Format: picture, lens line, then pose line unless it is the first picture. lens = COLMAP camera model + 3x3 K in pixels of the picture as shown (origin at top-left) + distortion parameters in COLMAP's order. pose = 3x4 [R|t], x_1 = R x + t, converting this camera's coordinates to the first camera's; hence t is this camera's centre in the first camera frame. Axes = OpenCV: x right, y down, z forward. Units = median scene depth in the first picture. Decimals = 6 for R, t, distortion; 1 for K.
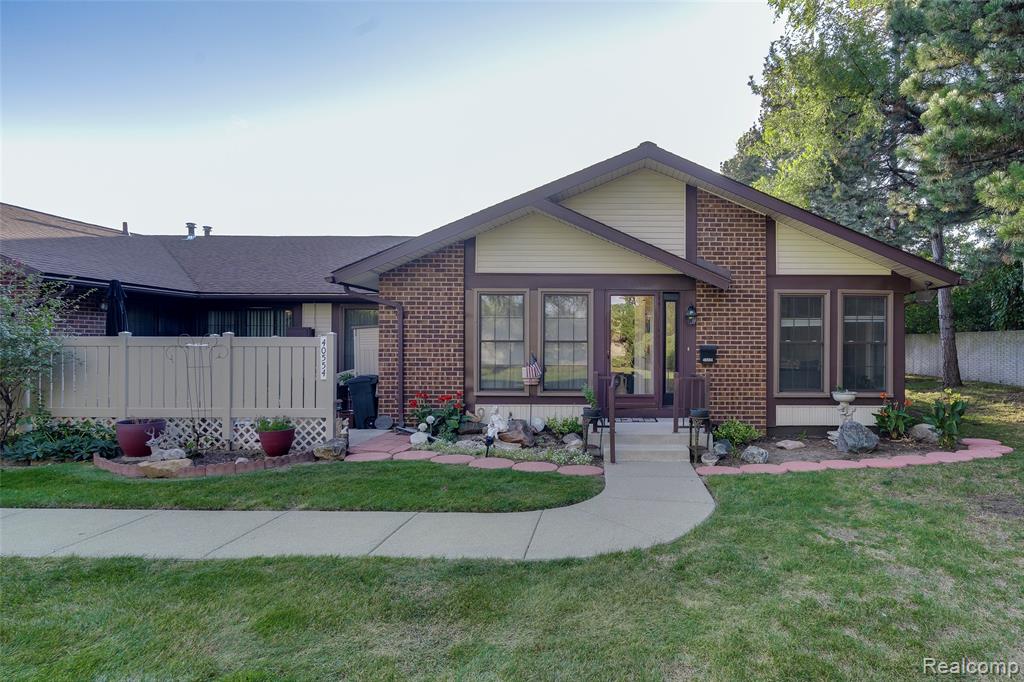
lens RADIAL K [[578.2, 0, 615.8], [0, 578.2, 340.7], [0, 0, 1]] dist [-0.001077, 0.000372]
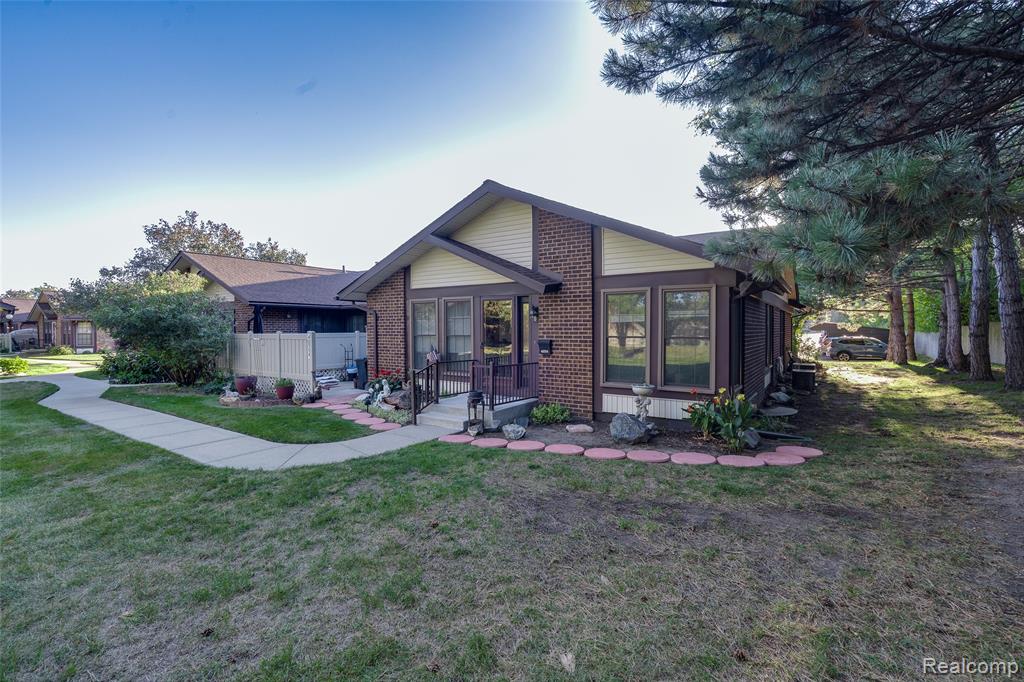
lens RADIAL K [[470.5, 0, 514.5], [0, 470.5, 339.2], [0, 0, 1]] dist [-0.001732, 0.001629]
pose [[0.823738, 0.005838, -0.566941, 0.656472], [0.006952, 0.999768, 0.020395, -0.012356], [0.566928, -0.020741, 0.823506, 0.162320]]
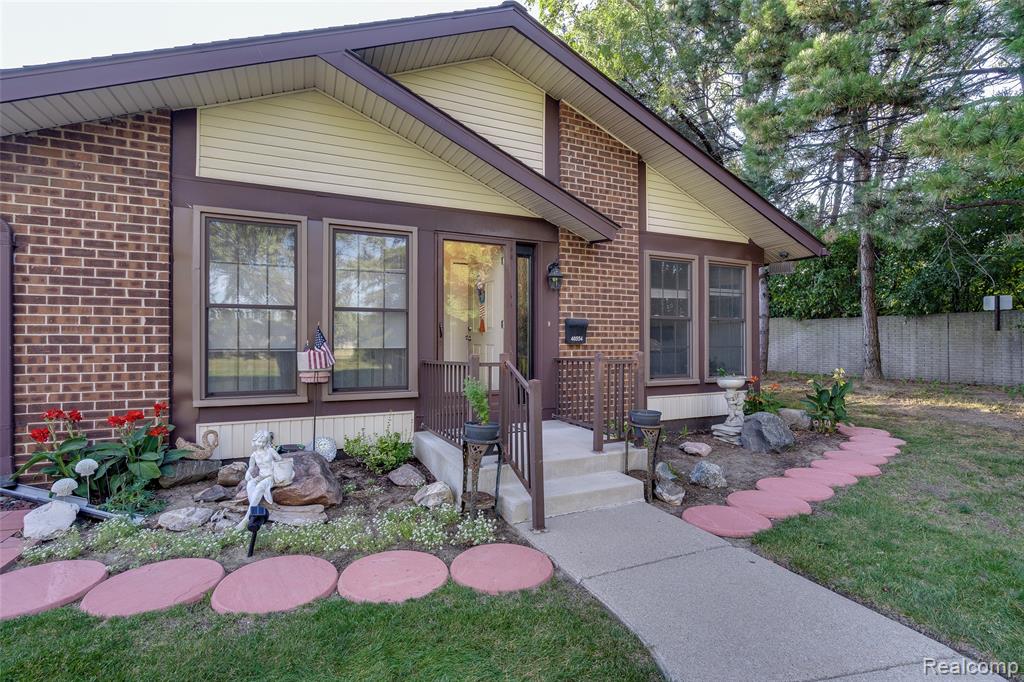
lens RADIAL K [[470.5, 0, 514.5], [0, 470.5, 339.2], [0, 0, 1]] dist [-0.001732, 0.001629]
pose [[0.915526, -0.002450, 0.402252, -0.149382], [0.003924, 0.999988, -0.002841, 0.035034], [-0.402241, 0.004179, 0.915524, 0.487858]]
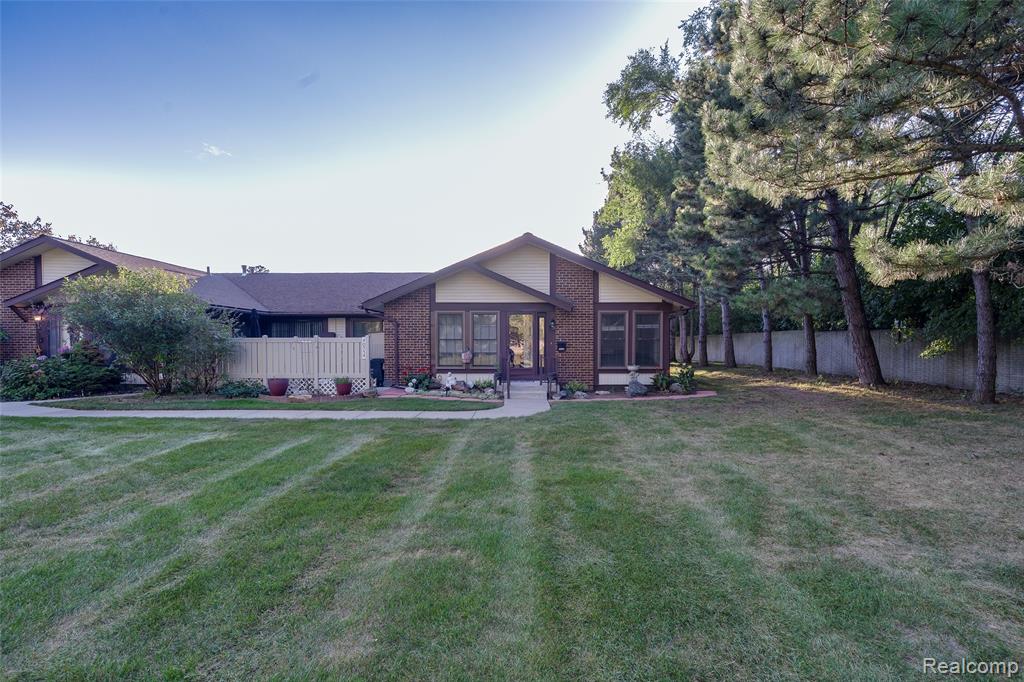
lens RADIAL K [[470.5, 0, 514.5], [0, 470.5, 339.2], [0, 0, 1]] dist [-0.001732, 0.001629]
pose [[0.999819, -0.005006, -0.018361, 0.036001], [0.004987, 0.999987, -0.001091, 0.002807], [0.018366, 0.000999, 0.999831, -0.504909]]
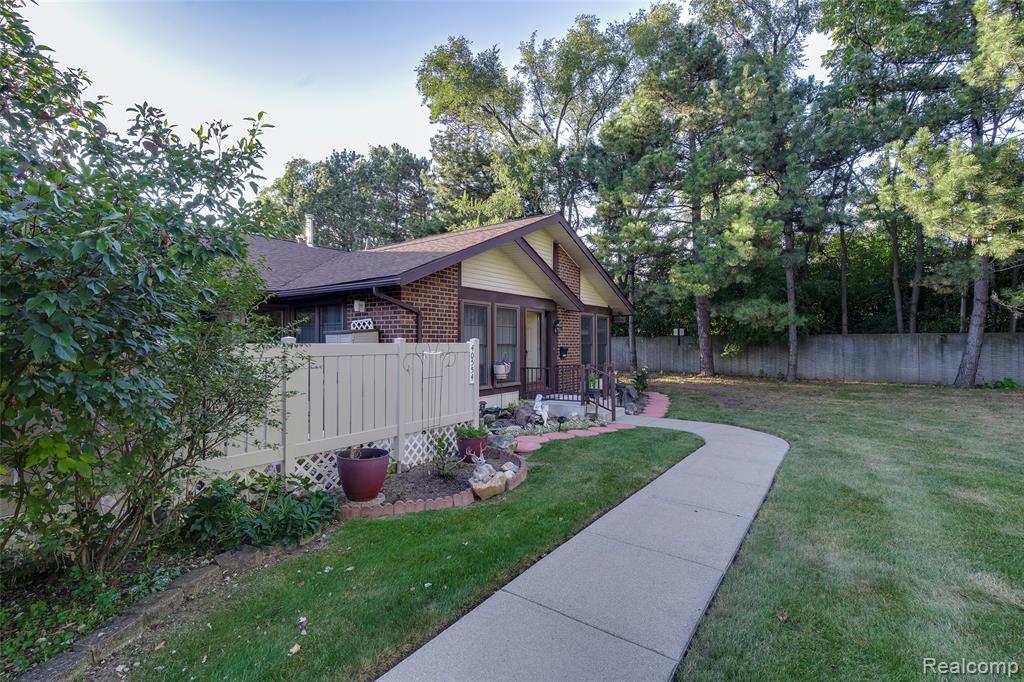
lens RADIAL K [[470.5, 0, 514.5], [0, 470.5, 339.2], [0, 0, 1]] dist [-0.001732, 0.001629]
pose [[0.581493, 0.000788, 0.813551, -0.957288], [-0.001419, 0.999999, 0.000045, -0.010875], [-0.813550, -0.001181, 0.581493, 0.364421]]
